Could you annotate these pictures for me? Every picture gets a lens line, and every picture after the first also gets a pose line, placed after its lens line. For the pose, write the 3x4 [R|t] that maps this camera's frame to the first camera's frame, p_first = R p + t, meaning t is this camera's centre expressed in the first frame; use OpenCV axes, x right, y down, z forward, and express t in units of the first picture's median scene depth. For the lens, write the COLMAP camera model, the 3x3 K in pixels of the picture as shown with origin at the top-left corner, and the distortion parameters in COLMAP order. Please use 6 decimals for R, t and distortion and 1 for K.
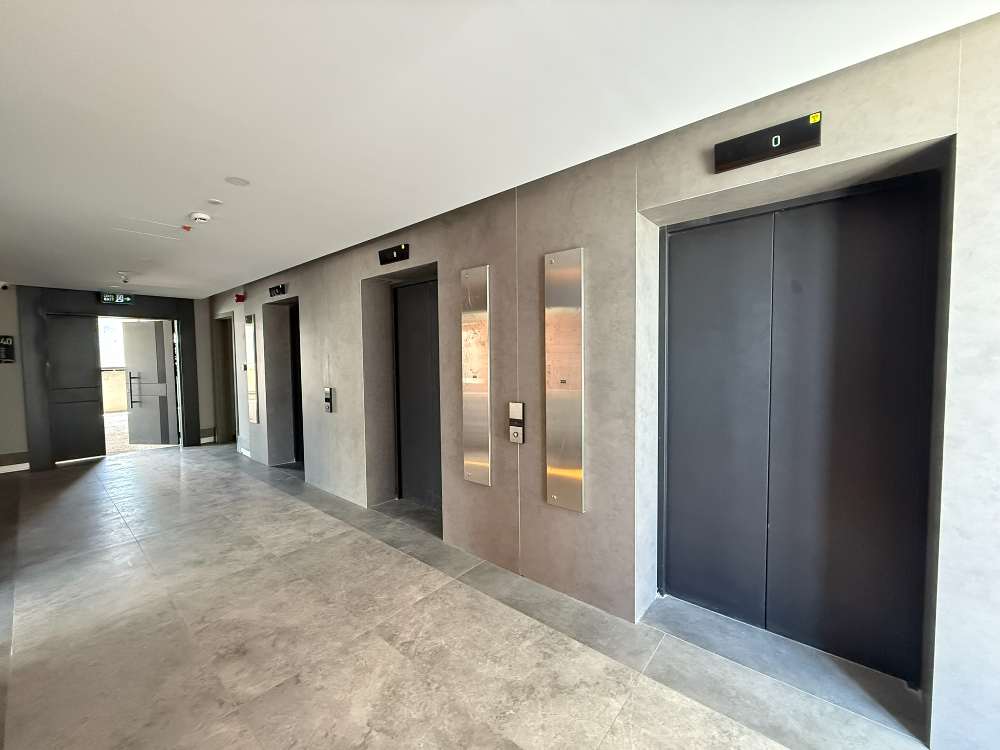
lens RADIAL K [[399.0, 0, 492.7], [0, 399.0, 374.5], [0, 0, 1]] dist [-0.002737, 0.000450]
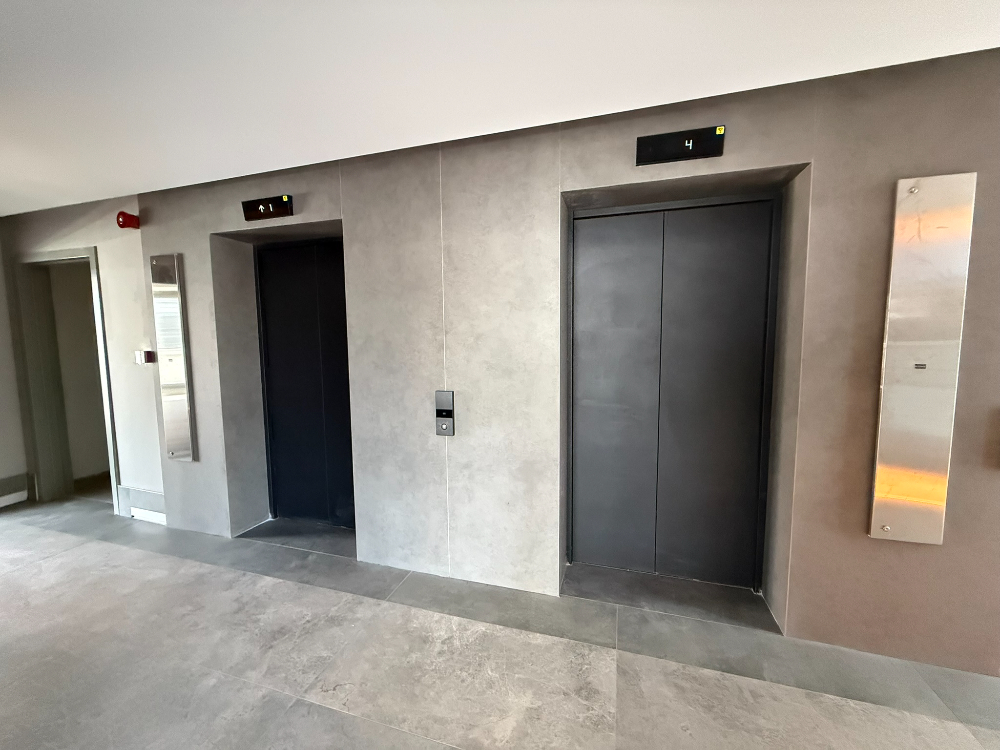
lens RADIAL K [[399.0, 0, 504.6], [0, 399.0, 376.0], [0, 0, 1]] dist [-0.002737, 0.000450]
pose [[0.917443, -0.031215, 0.396641, -0.560918], [0.016608, 0.999053, 0.040208, -0.008229], [-0.397520, -0.030301, 0.917093, 0.470527]]
